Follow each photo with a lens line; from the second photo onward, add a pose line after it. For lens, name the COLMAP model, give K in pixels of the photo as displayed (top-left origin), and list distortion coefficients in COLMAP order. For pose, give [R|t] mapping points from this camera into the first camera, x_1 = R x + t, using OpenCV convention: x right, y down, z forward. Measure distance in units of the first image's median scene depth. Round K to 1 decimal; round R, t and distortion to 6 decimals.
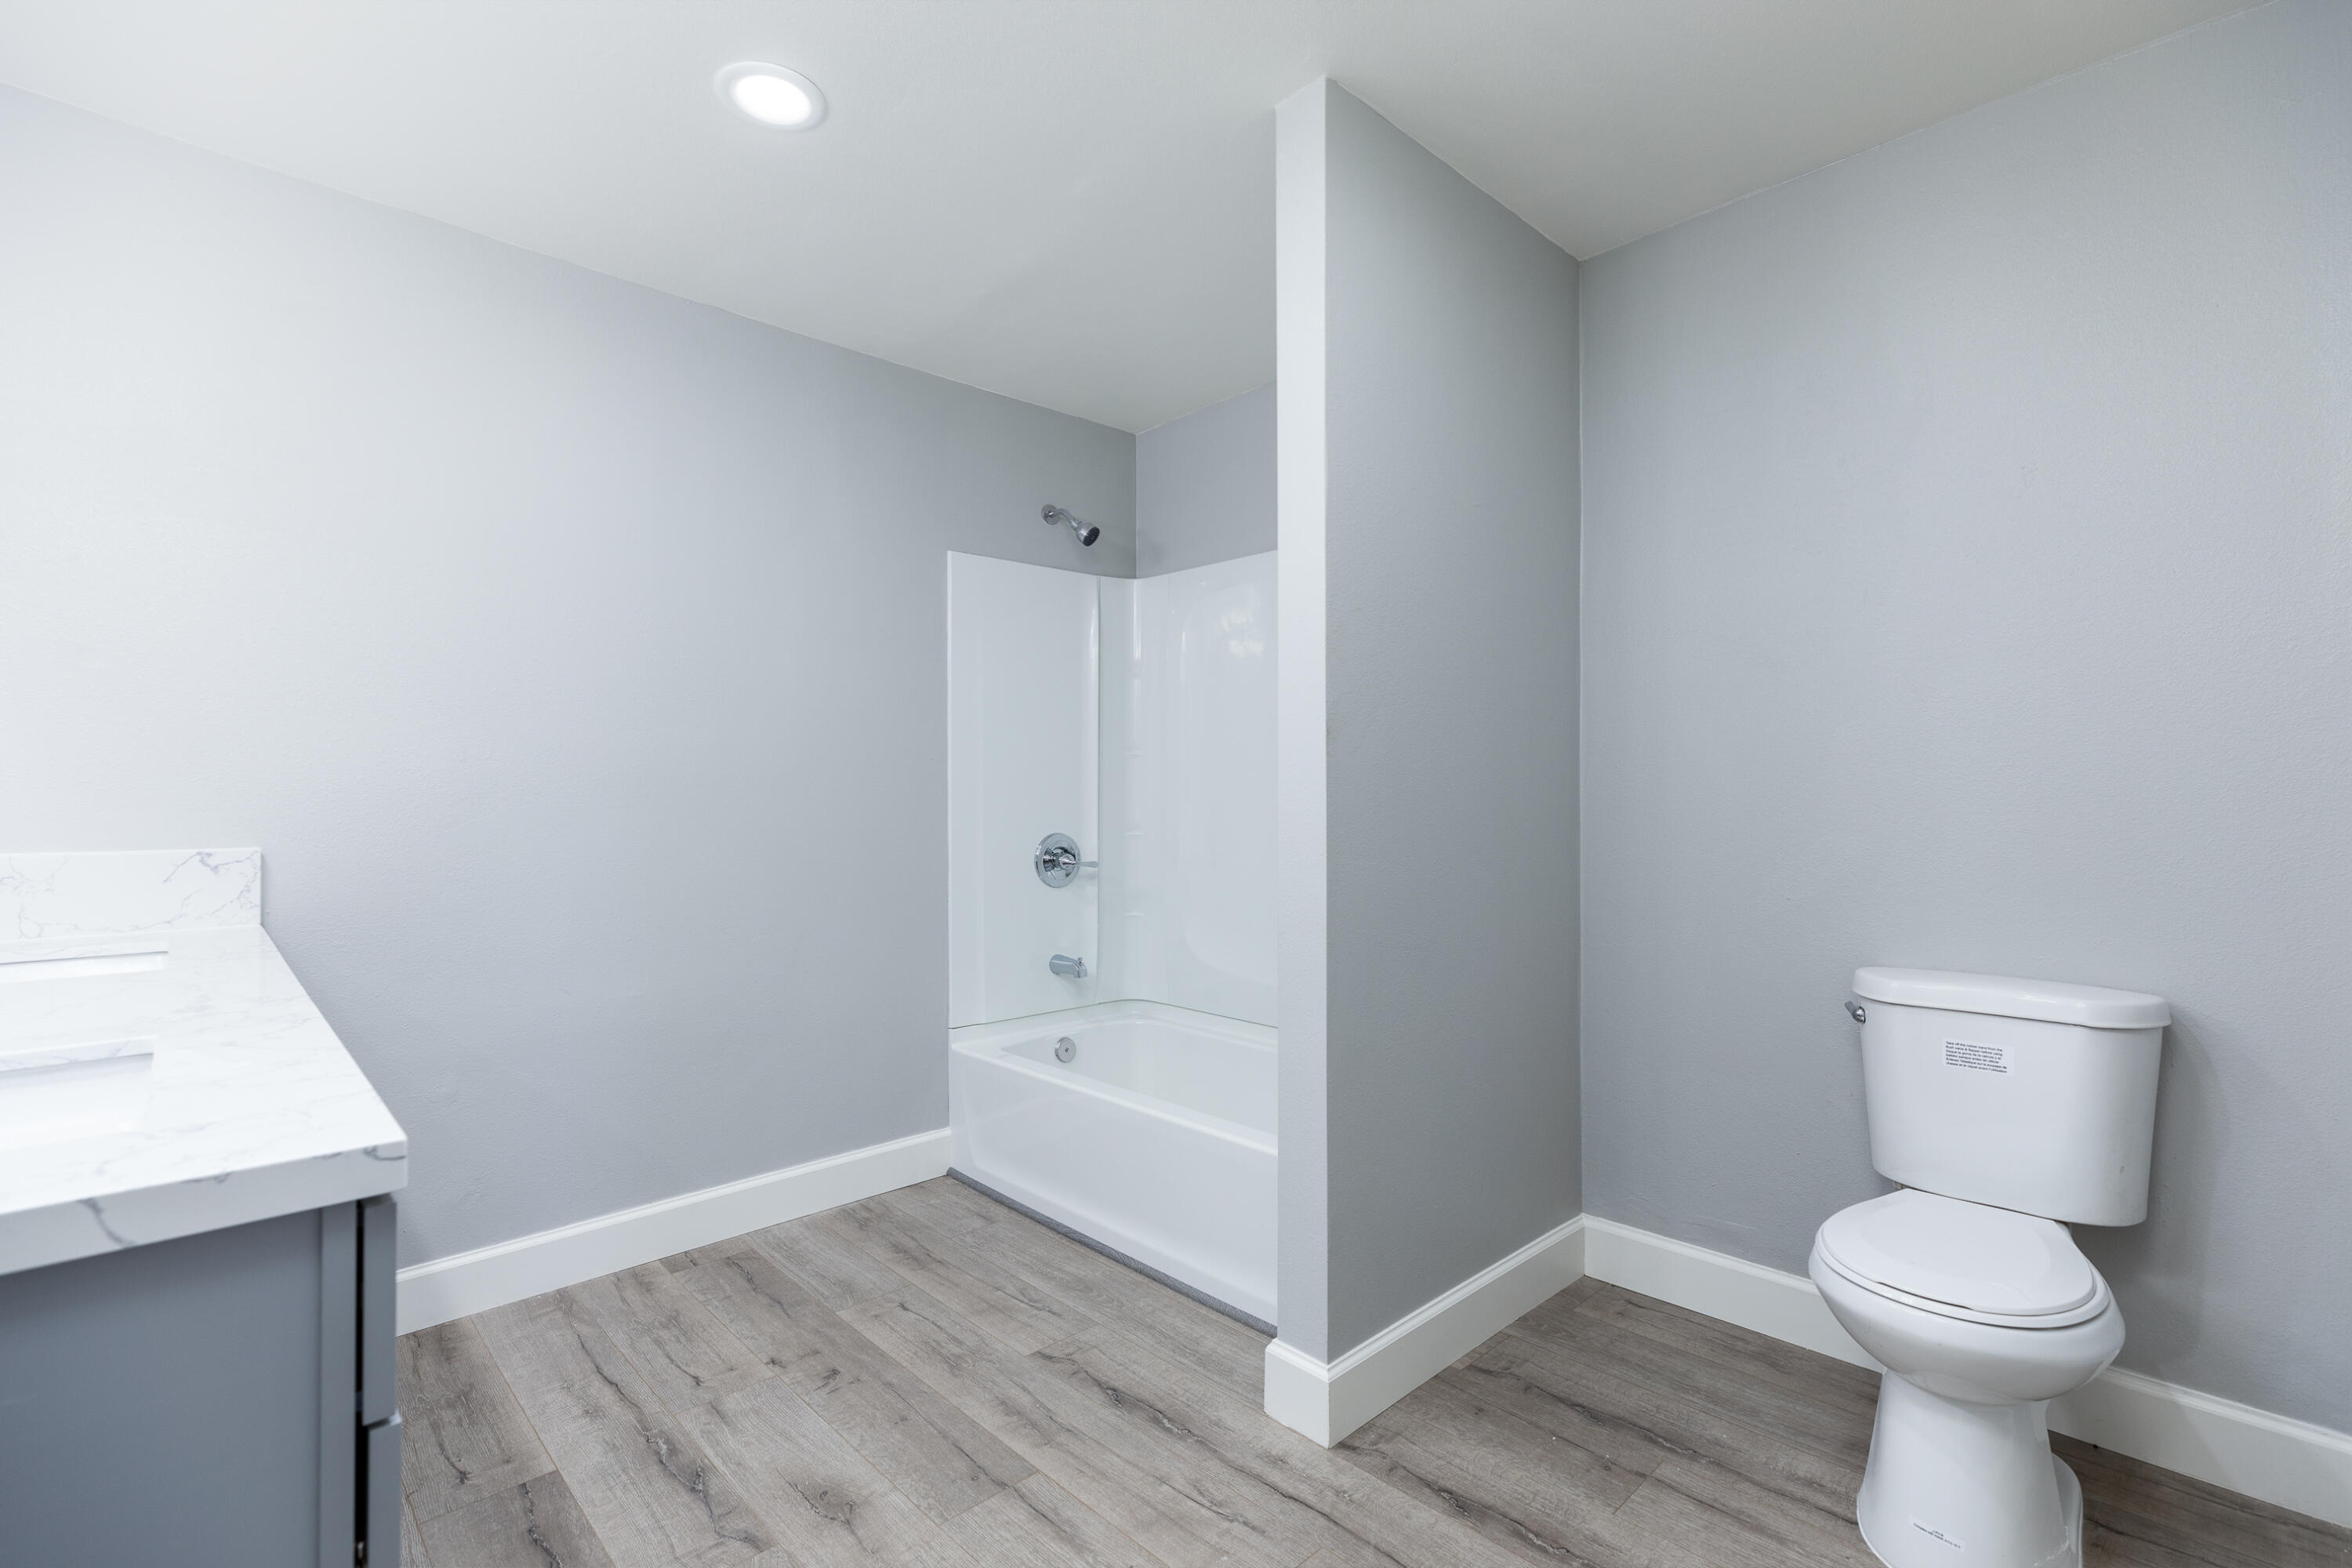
lens RADIAL K [[1072.4, 0, 1175.3], [0, 1072.4, 790.7], [0, 0, 1]] dist [0.003097, 0.000113]
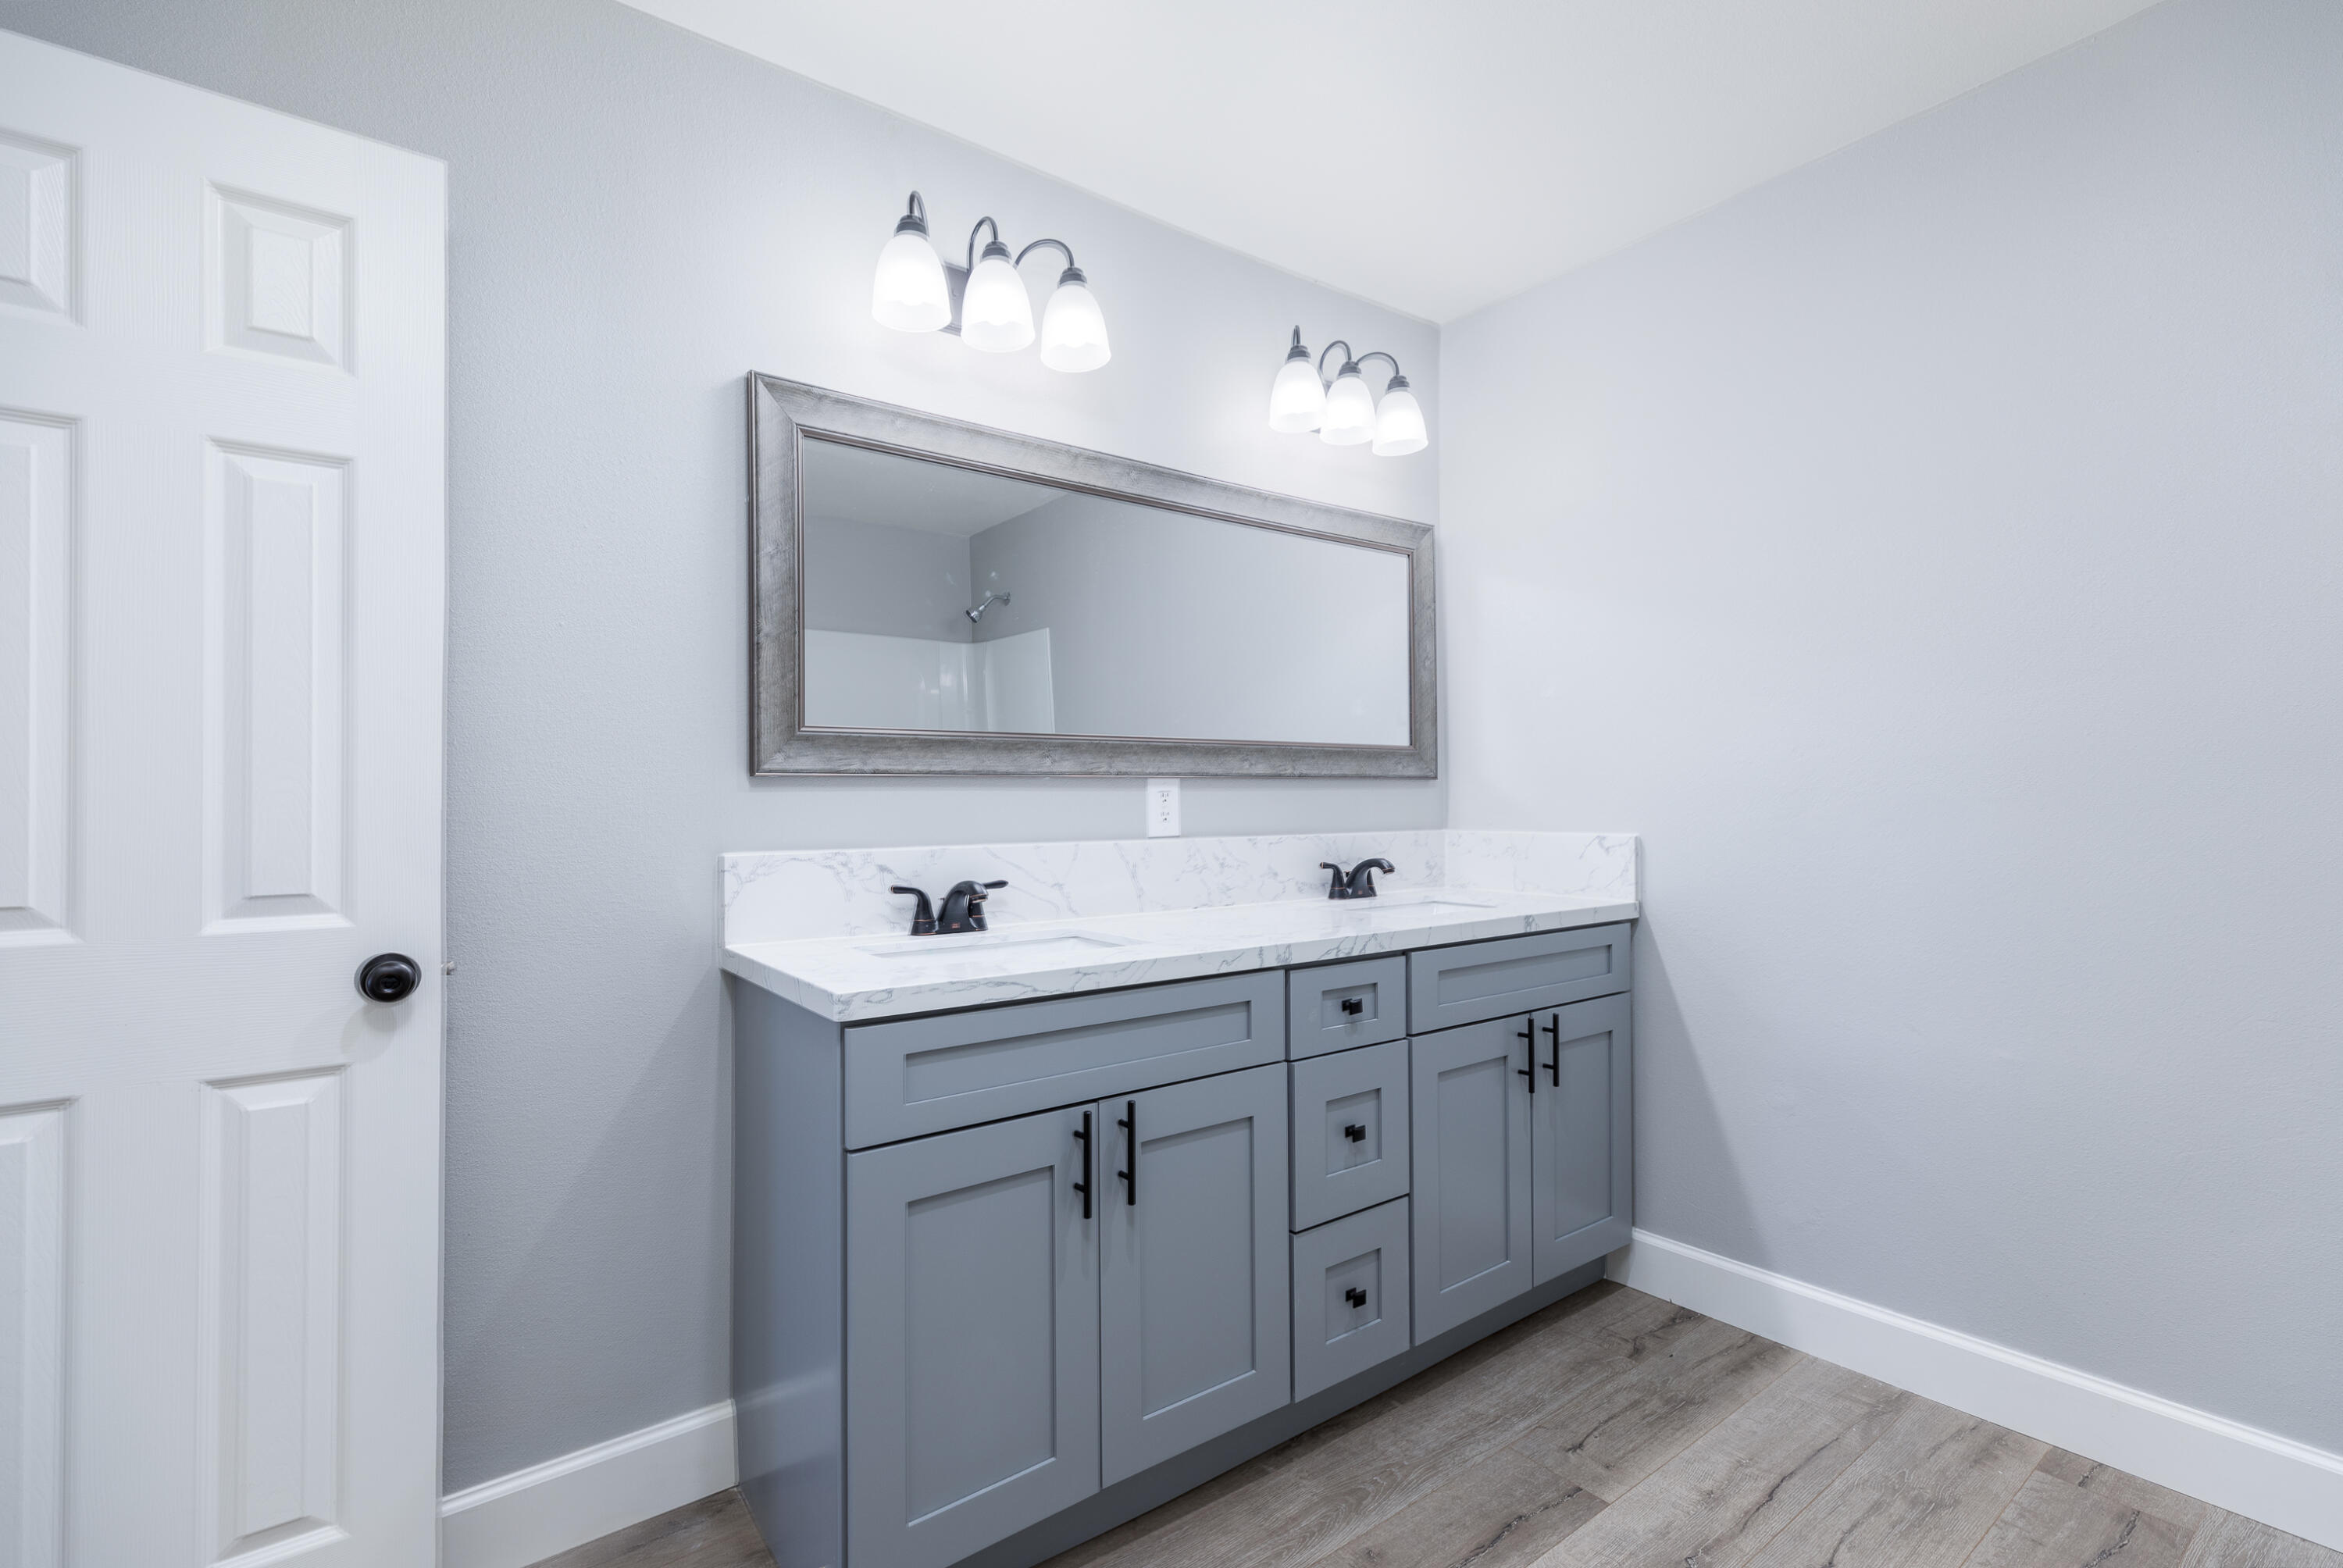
lens RADIAL K [[1068.2, 0, 1172.0], [0, 1068.2, 787.6], [0, 0, 1]] dist [0.003097, 0.000113]
pose [[-0.116246, -0.004767, -0.993209, 0.343114], [0.014273, 0.999877, -0.006470, 0.002939], [0.993118, -0.014929, -0.116164, 0.622968]]
